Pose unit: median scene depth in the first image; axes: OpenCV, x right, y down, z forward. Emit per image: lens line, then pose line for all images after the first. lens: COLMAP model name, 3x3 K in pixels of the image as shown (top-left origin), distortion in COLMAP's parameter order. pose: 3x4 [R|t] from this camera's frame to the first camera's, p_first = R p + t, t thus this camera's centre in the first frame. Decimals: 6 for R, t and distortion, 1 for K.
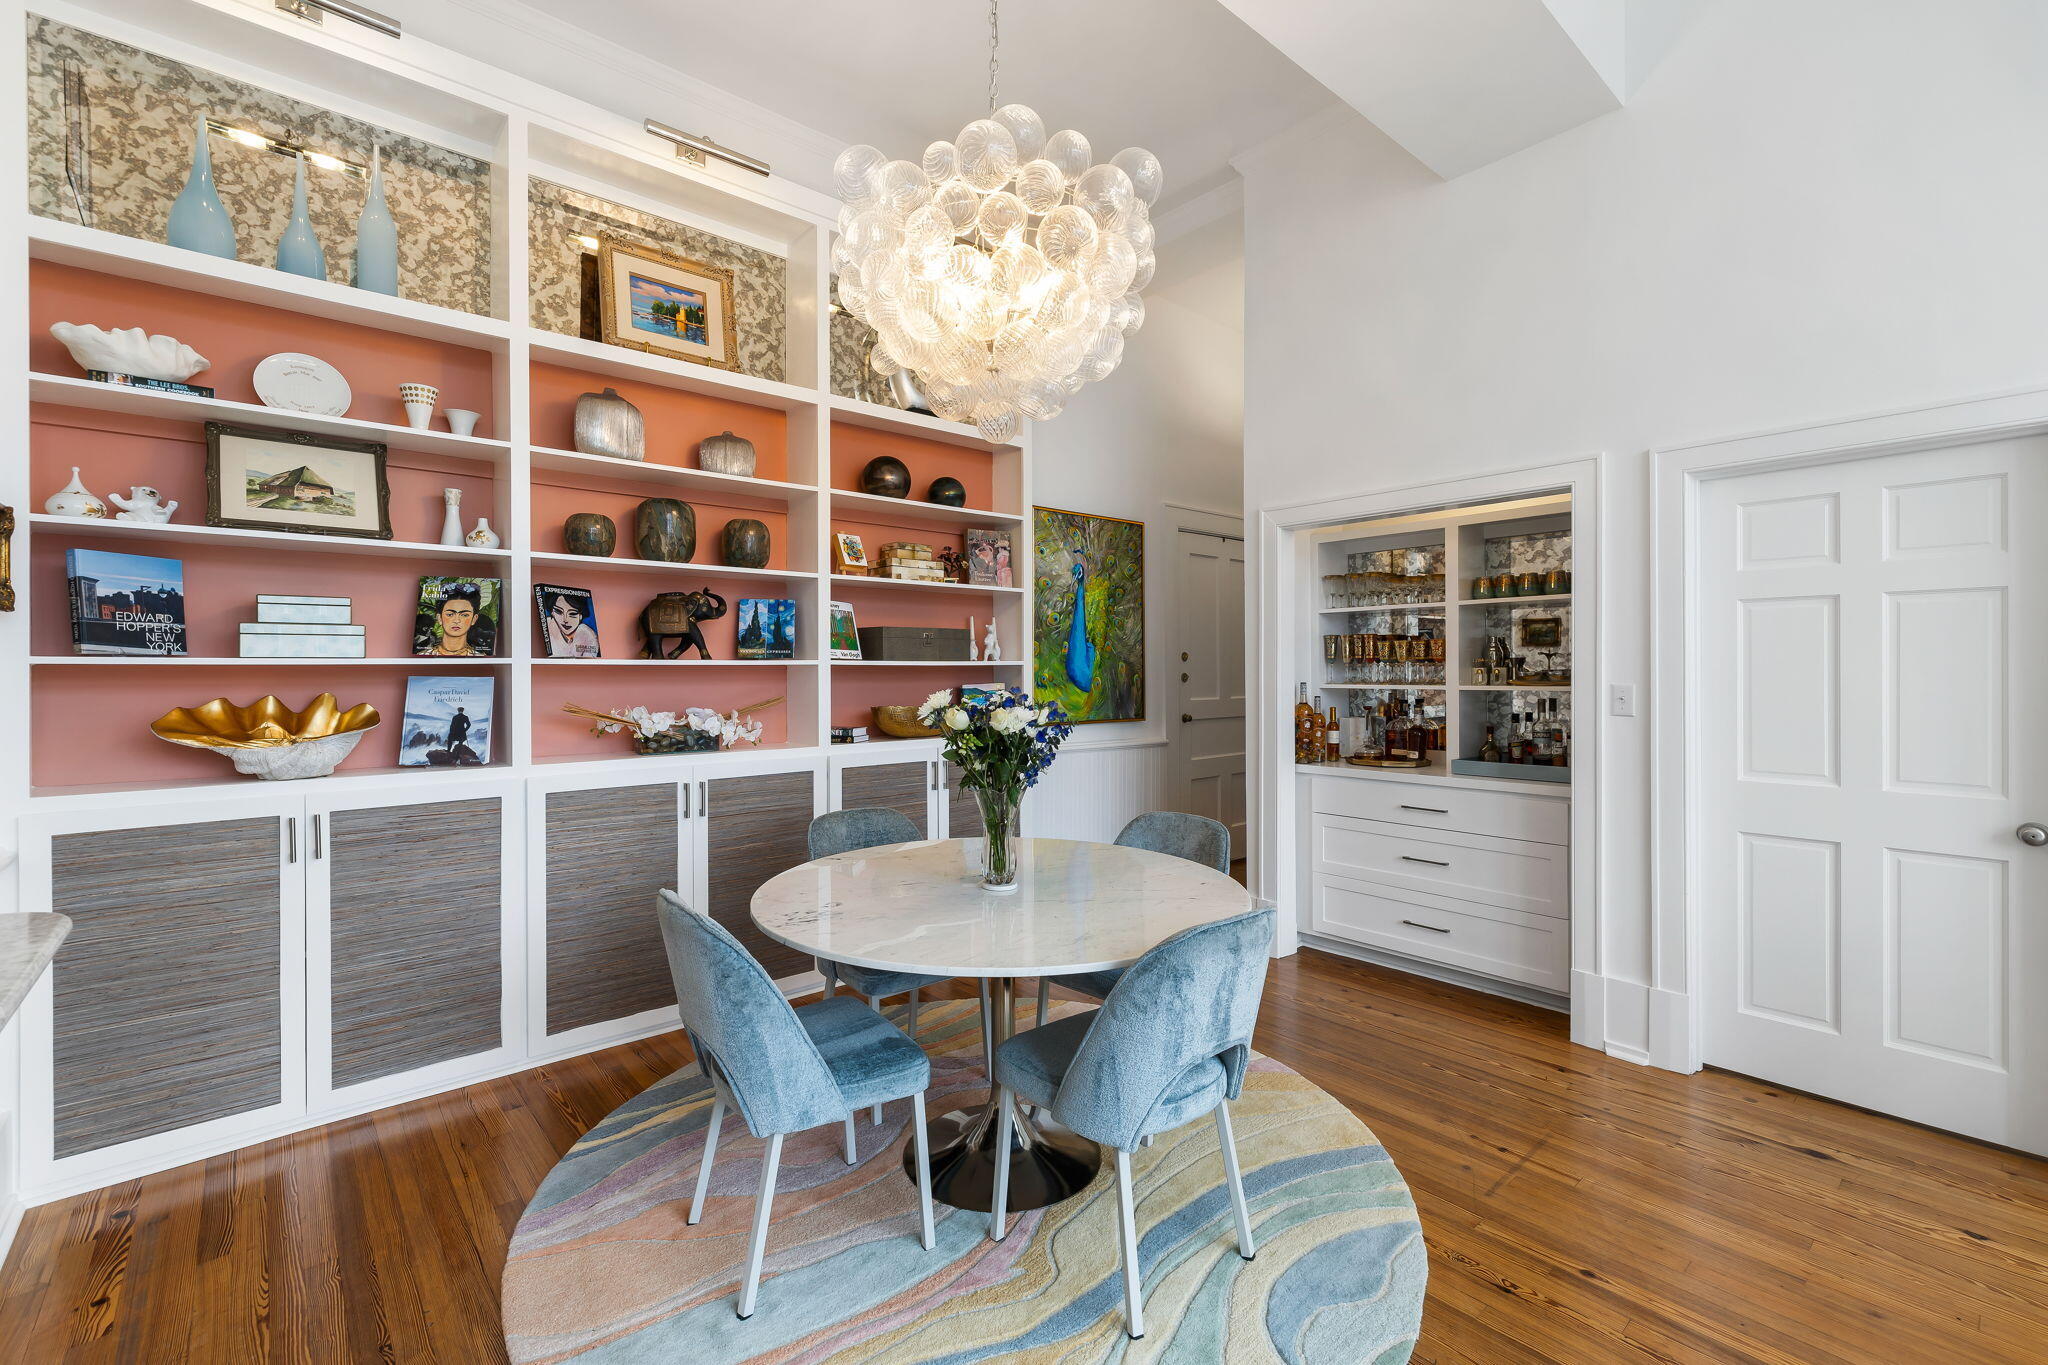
lens RADIAL K [[892.0, 0, 1007.8], [0, 892.0, 672.1], [0, 0, 1]] dist [-0.001949, 0.000053]
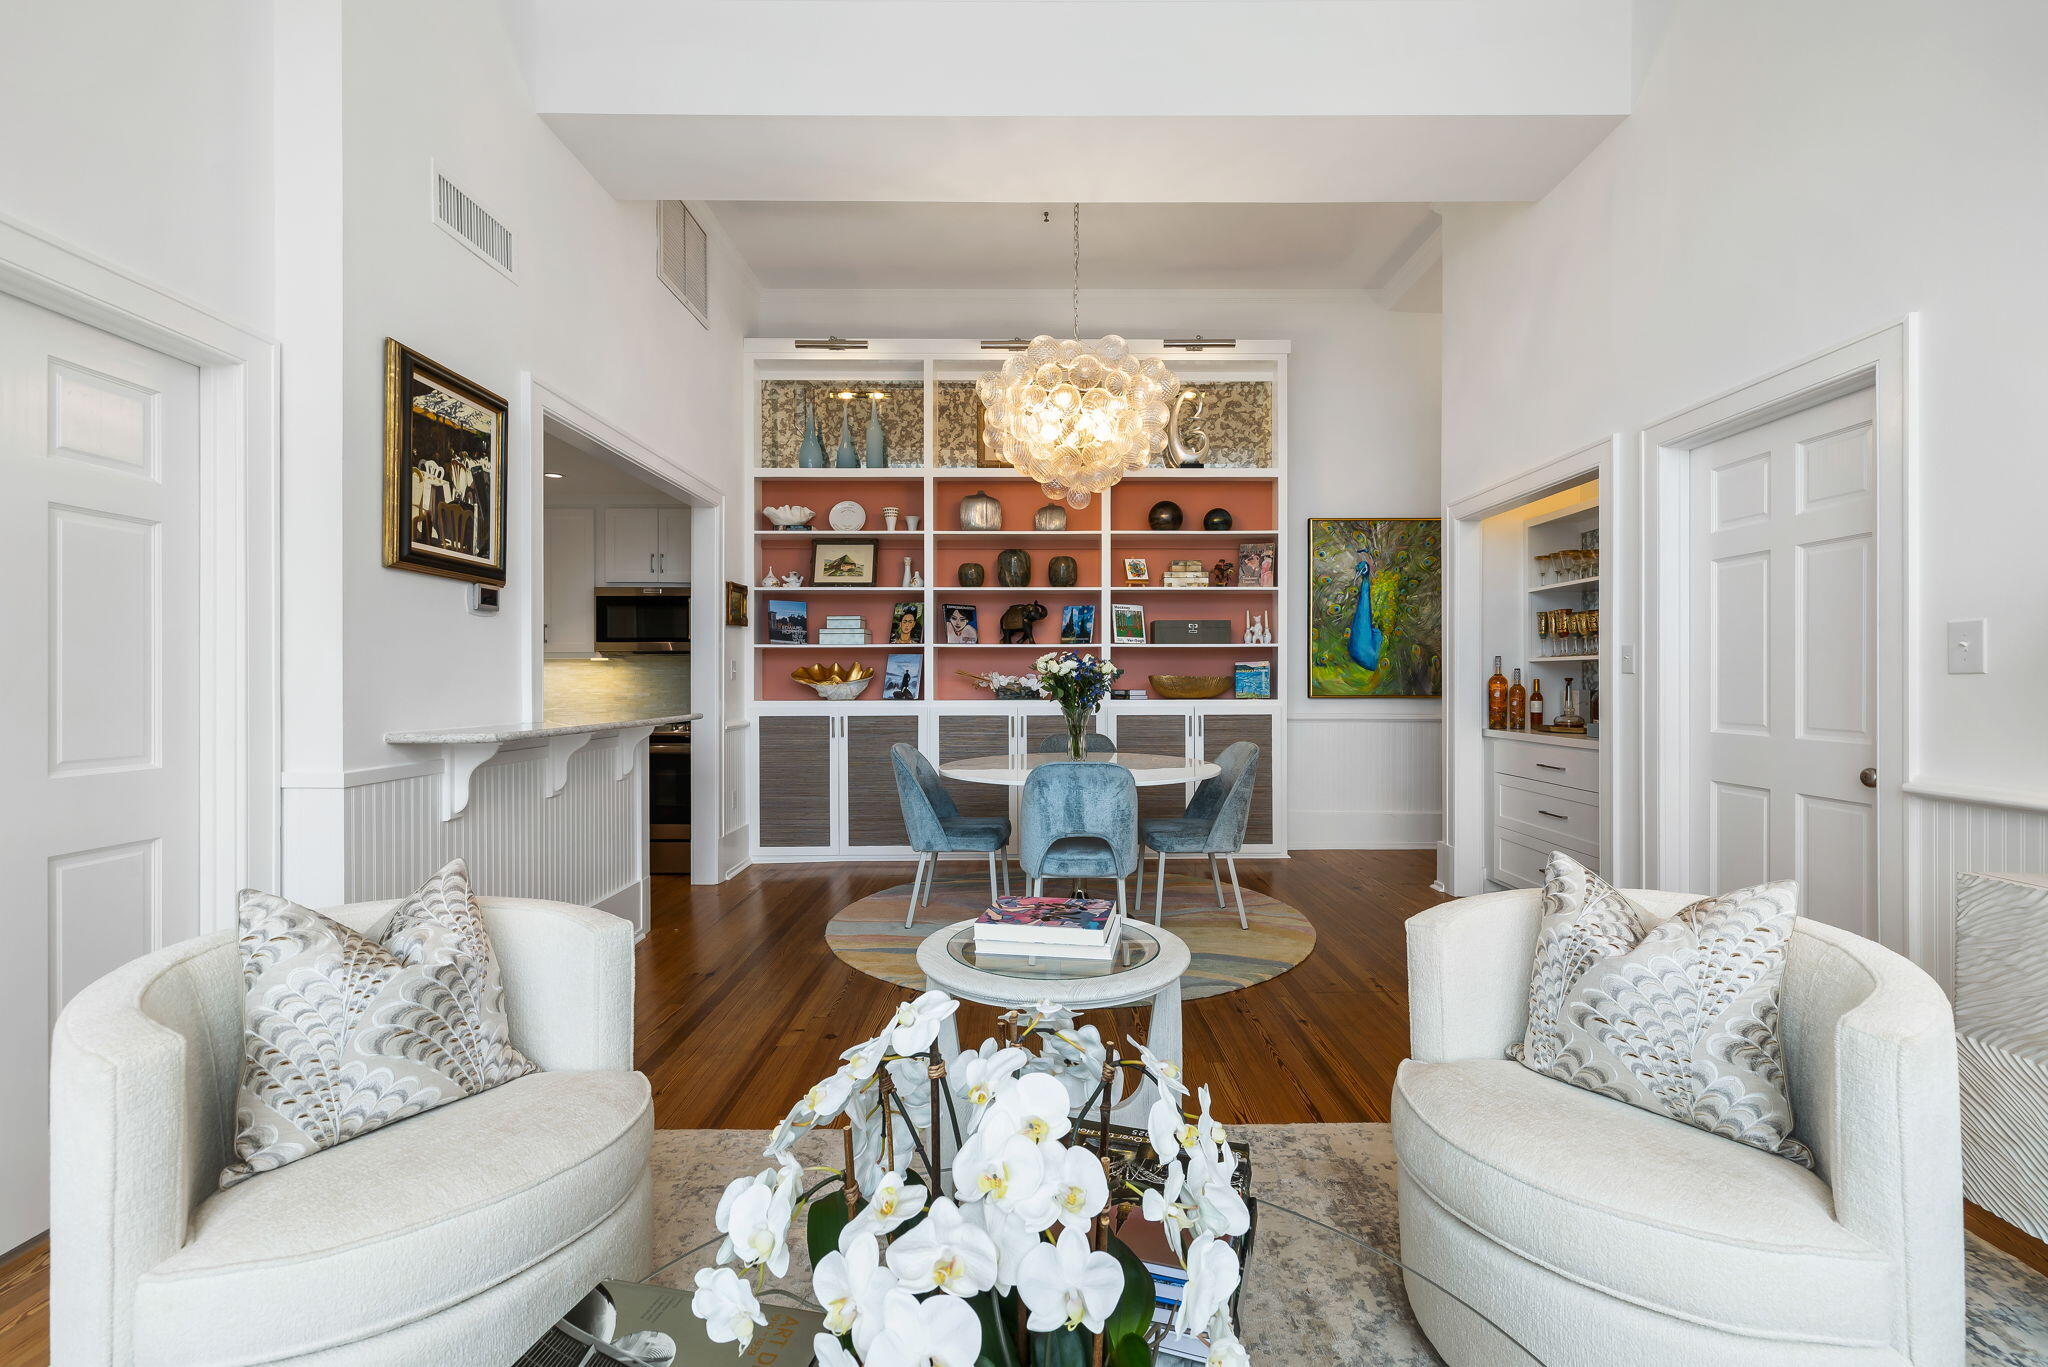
lens RADIAL K [[892.0, 0, 1007.8], [0, 892.0, 673.1], [0, 0, 1]] dist [-0.001949, 0.000053]
pose [[0.753655, -0.000522, -0.657270, 0.791002], [-0.003964, 0.999978, -0.005339, 0.053647], [0.657258, 0.006630, 0.753636, -0.306154]]
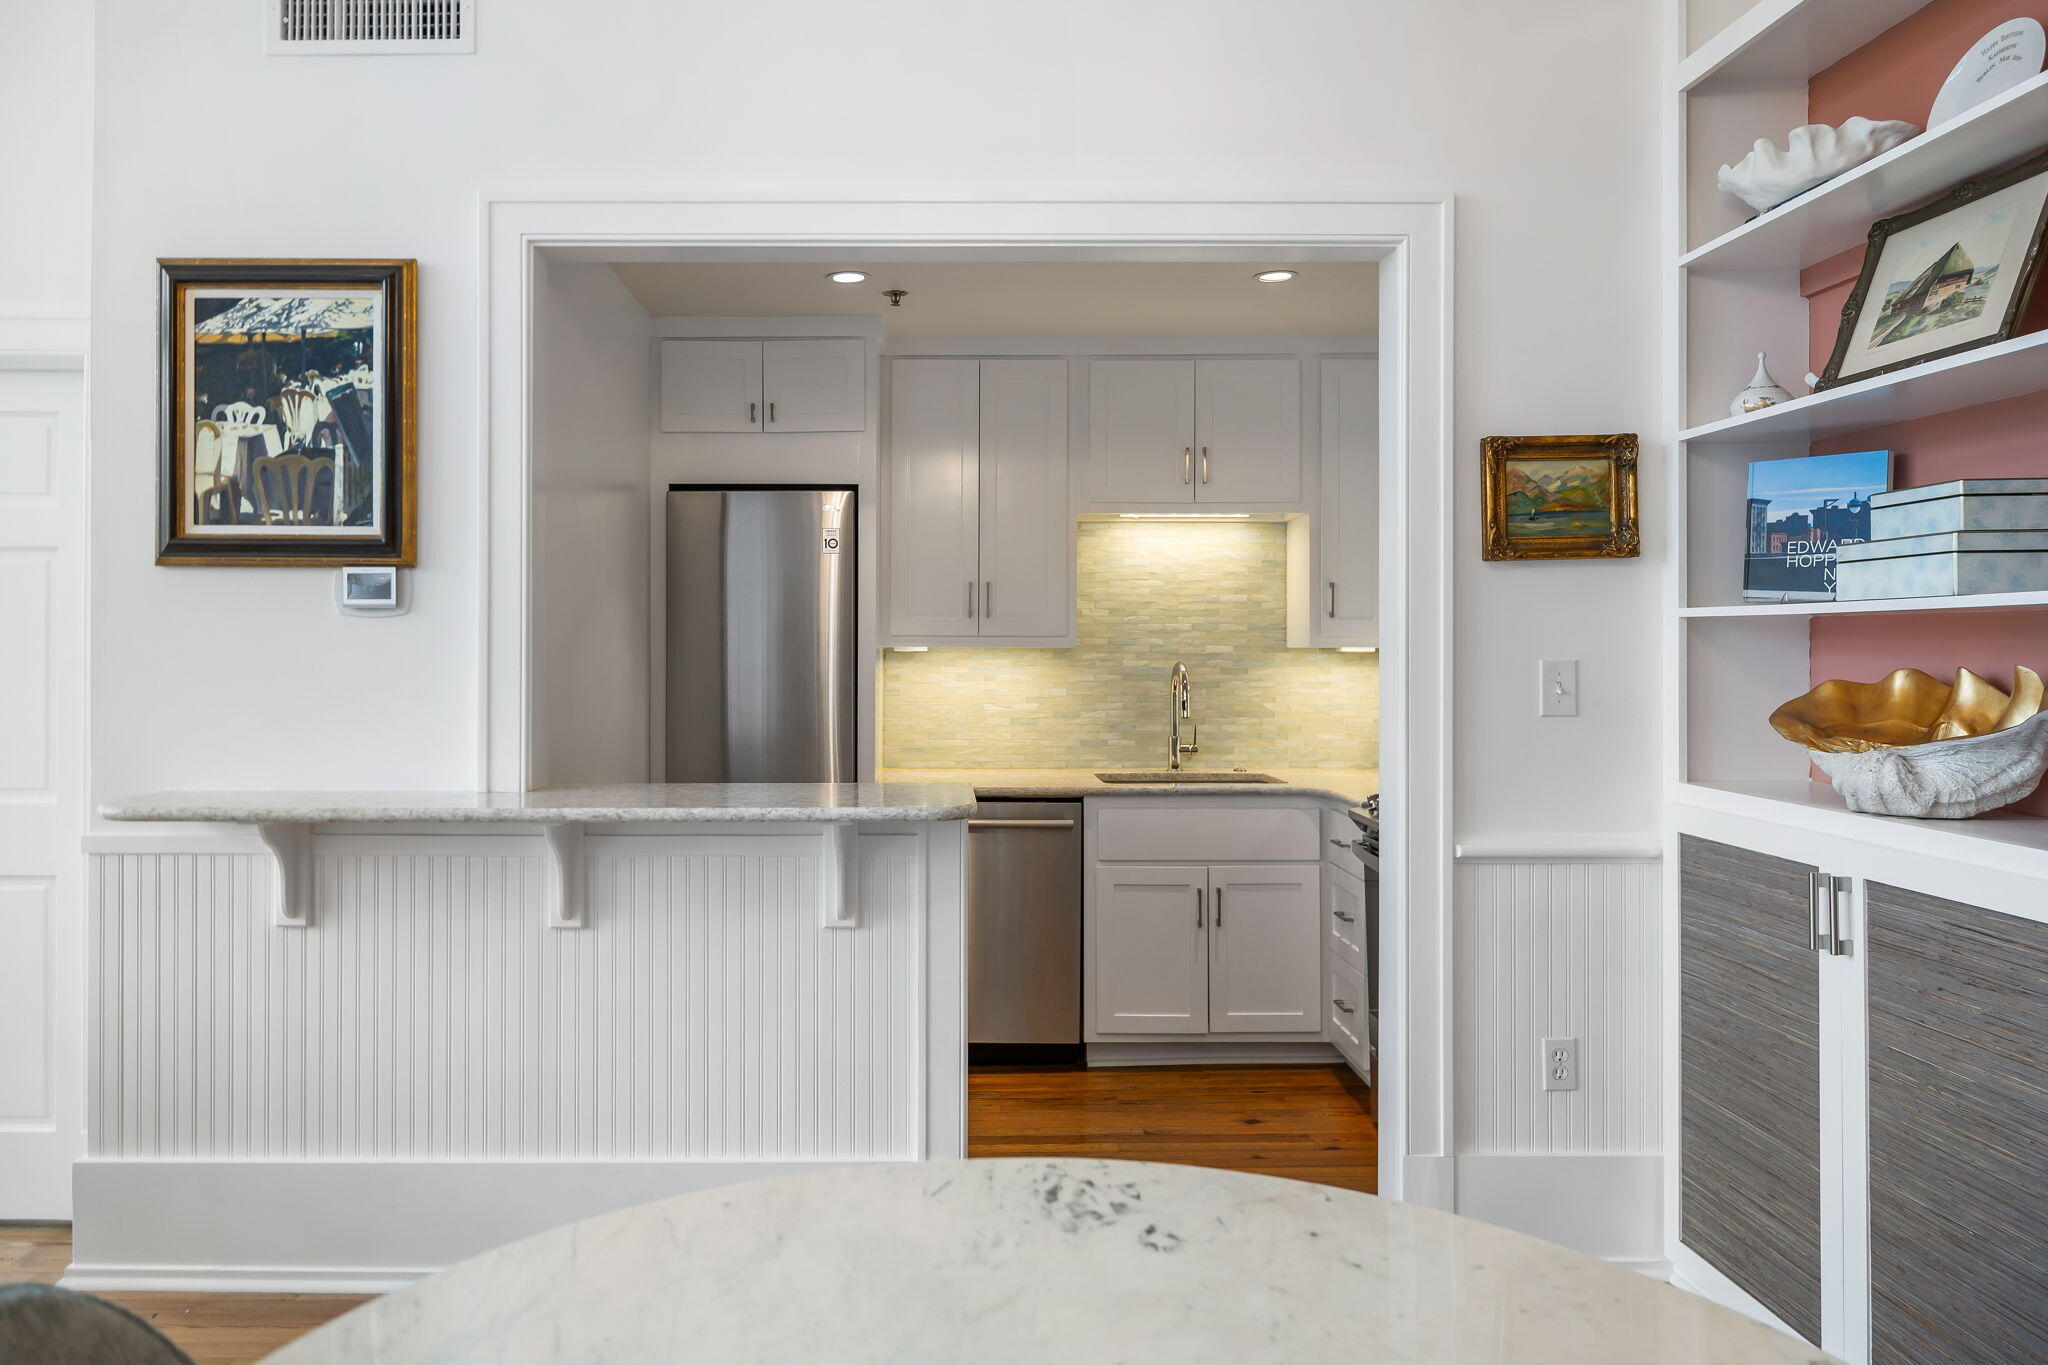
lens RADIAL K [[1377.3, 0, 933.1], [0, 1377.3, 636.7], [0, 0, 1]] dist [-0.000694, -0.000163]
pose [[-0.640085, 0.002169, -0.768301, 0.217769], [0.002769, 0.999996, 0.000517, 0.004157], [0.768300, -0.001796, -0.640088, 0.929536]]
